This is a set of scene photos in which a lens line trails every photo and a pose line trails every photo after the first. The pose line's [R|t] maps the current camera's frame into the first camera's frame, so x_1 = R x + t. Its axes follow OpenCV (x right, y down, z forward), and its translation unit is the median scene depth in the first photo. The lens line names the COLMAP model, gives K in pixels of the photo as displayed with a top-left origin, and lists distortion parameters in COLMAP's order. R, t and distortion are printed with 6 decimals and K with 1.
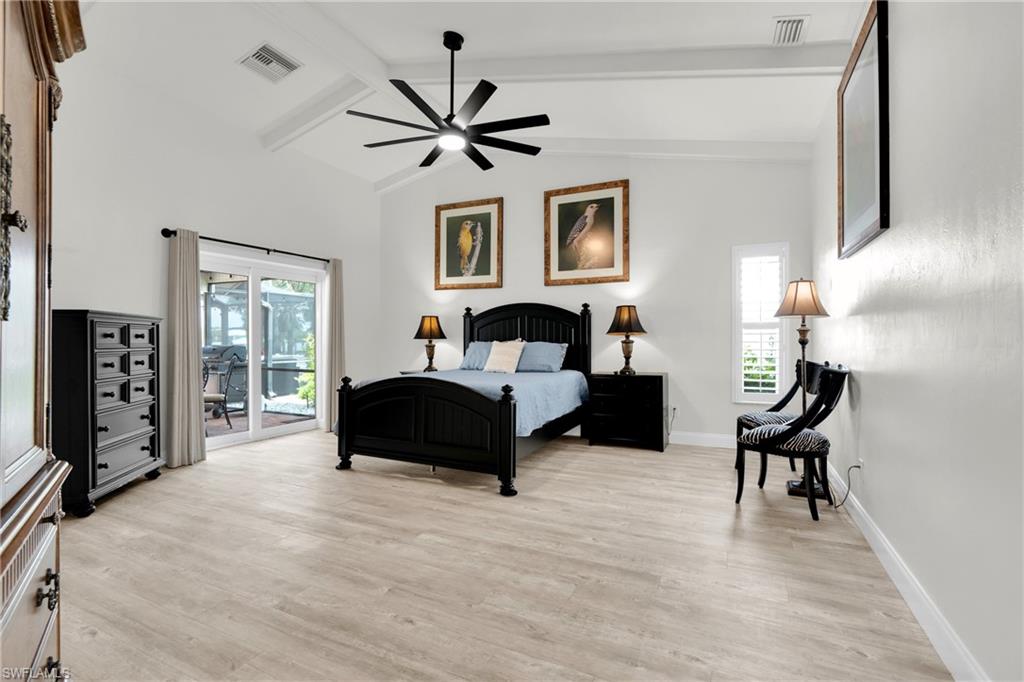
lens RADIAL K [[470.7, 0, 512.2], [0, 470.7, 338.9], [0, 0, 1]] dist [-0.007804, 0.001532]
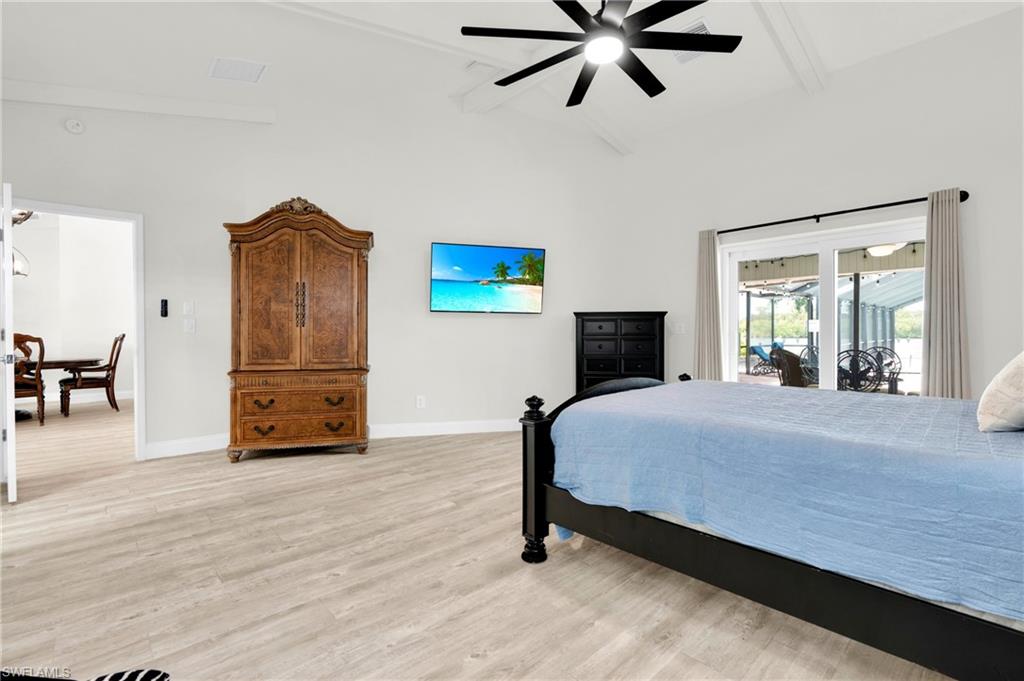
lens RADIAL K [[470.7, 0, 513.2], [0, 470.7, 336.8], [0, 0, 1]] dist [-0.007804, 0.001532]
pose [[-0.372136, 0.011673, -0.928105, 0.840555], [0.003538, 0.999931, 0.011158, 0.007514], [0.928171, 0.000868, -0.372152, 1.647774]]
